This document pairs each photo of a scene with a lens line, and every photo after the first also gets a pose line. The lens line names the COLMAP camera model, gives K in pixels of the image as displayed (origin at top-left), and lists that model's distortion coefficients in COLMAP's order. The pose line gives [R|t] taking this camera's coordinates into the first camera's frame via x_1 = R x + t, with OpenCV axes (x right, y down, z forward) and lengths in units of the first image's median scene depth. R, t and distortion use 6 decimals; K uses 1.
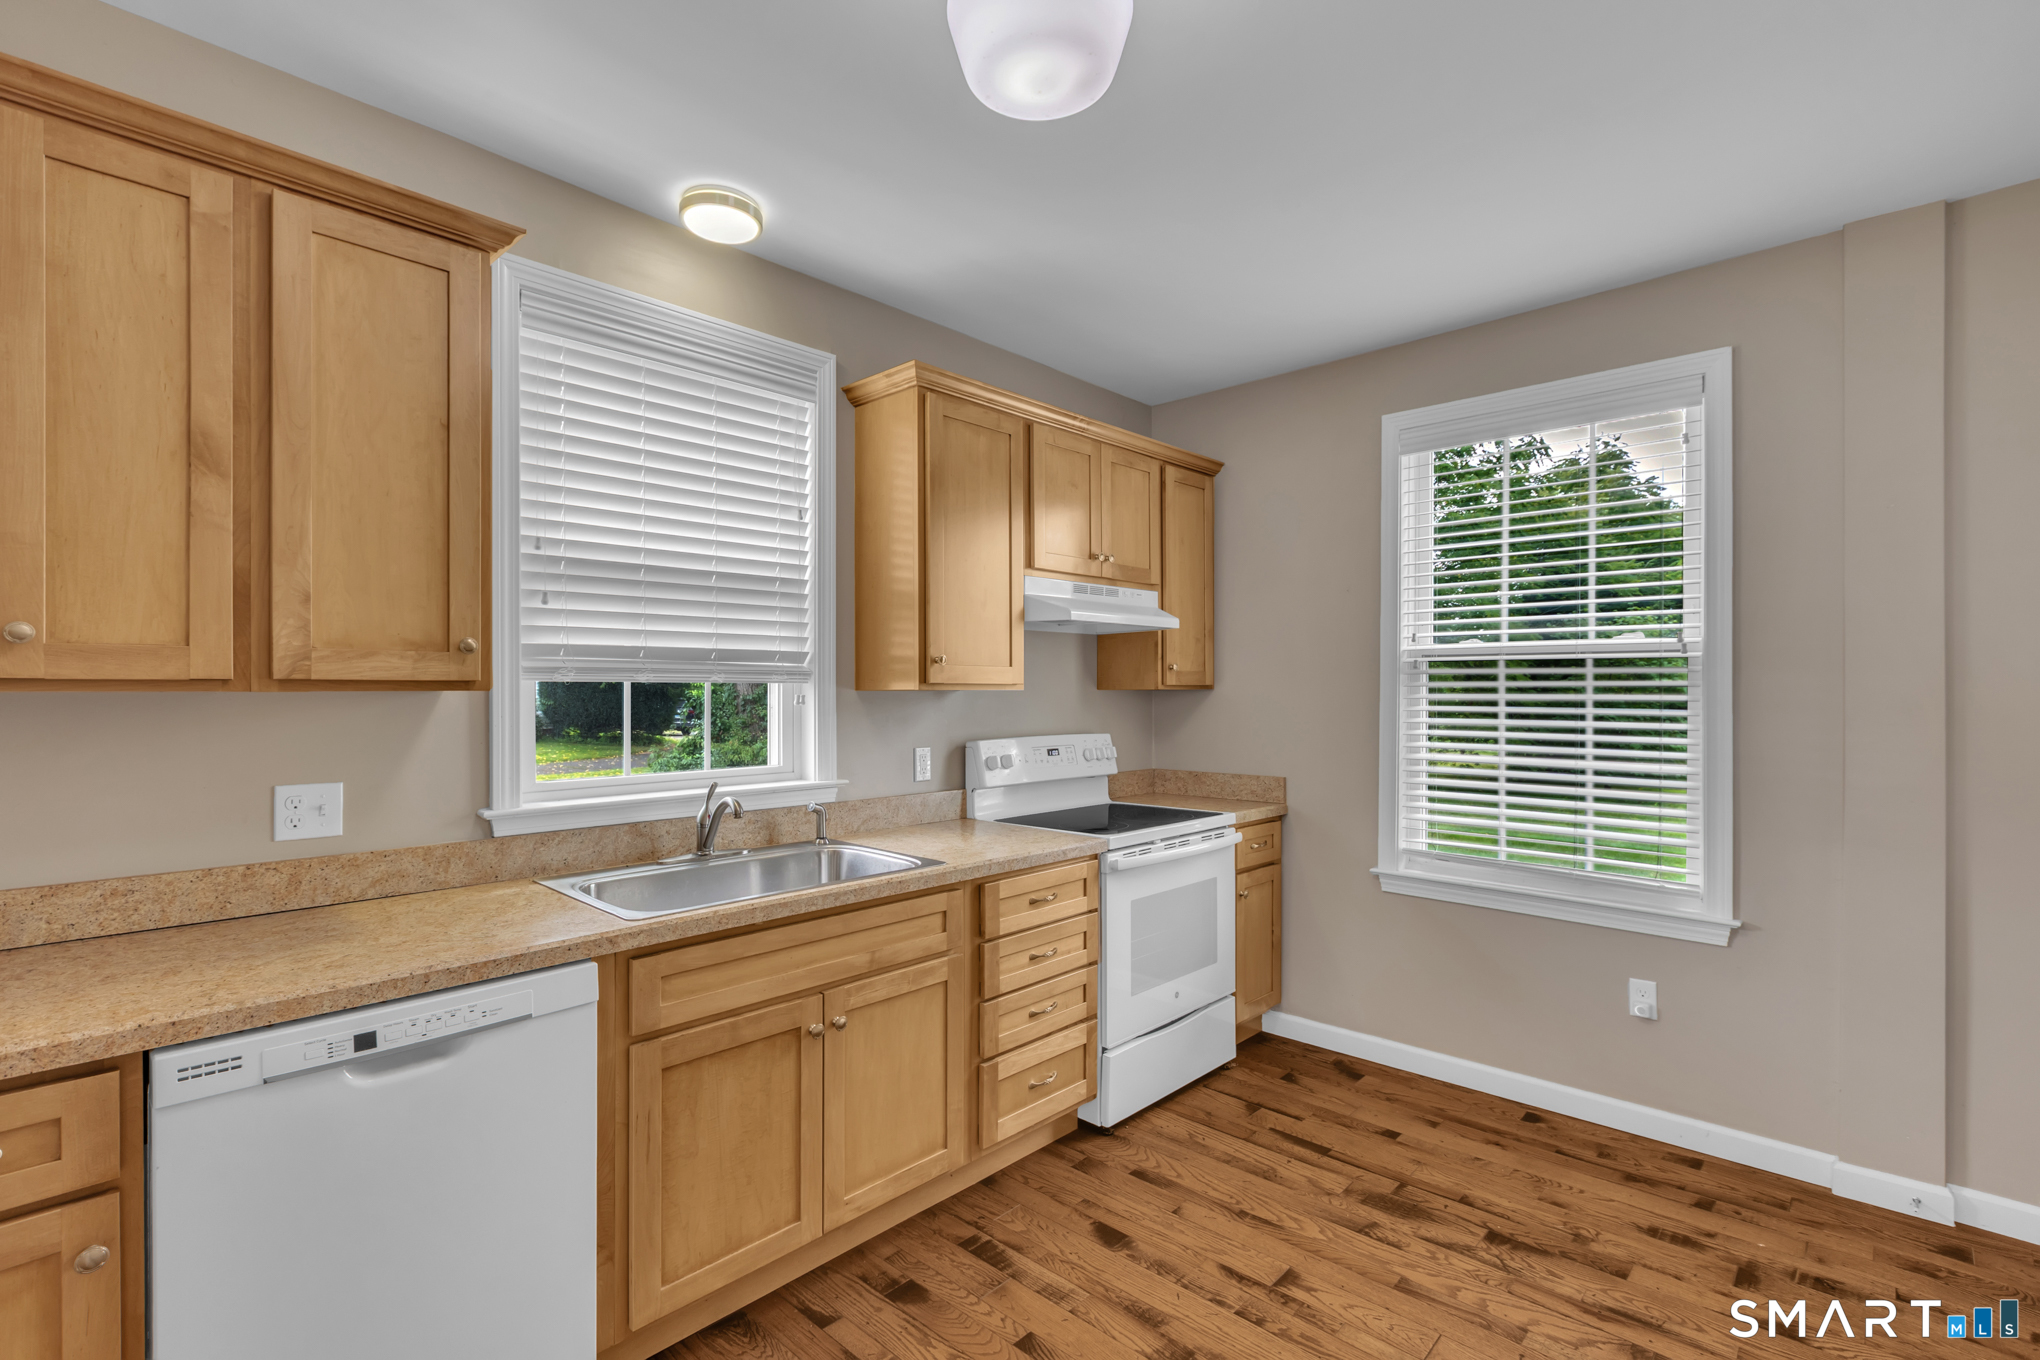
lens RADIAL K [[918.5, 0, 1017.9], [0, 918.5, 690.1], [0, 0, 1]] dist [-0.002540, 0.000179]
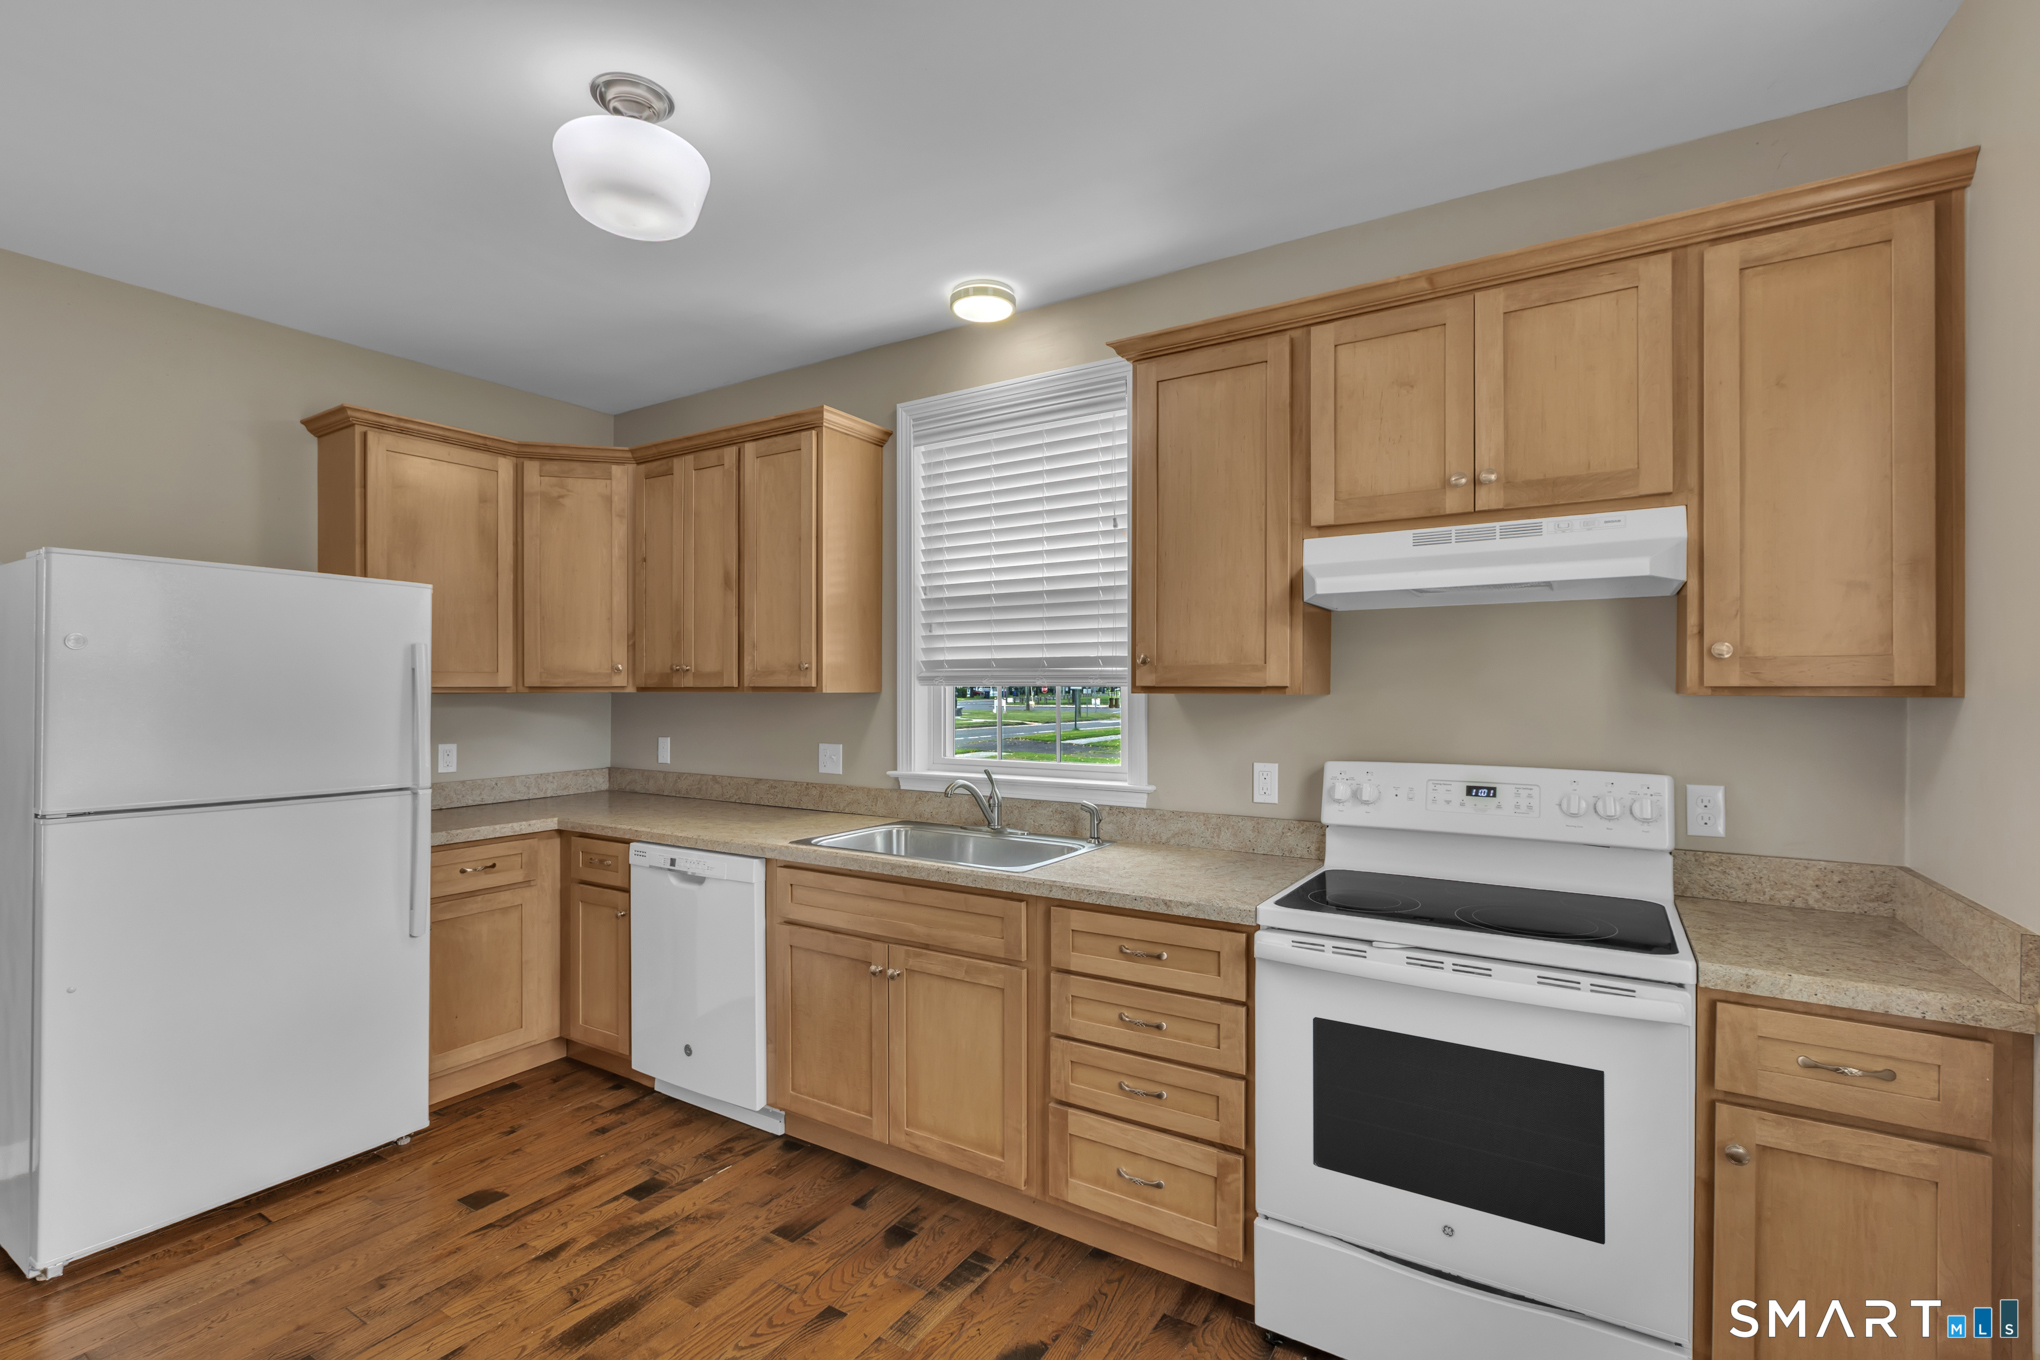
lens RADIAL K [[918.5, 0, 1014.5], [0, 918.5, 689.0], [0, 0, 1]] dist [-0.002540, 0.000179]
pose [[0.199596, -0.000972, -0.979878, 0.887522], [-0.003325, 0.999993, -0.001670, -0.003560], [0.979873, 0.003591, 0.199592, 0.812798]]
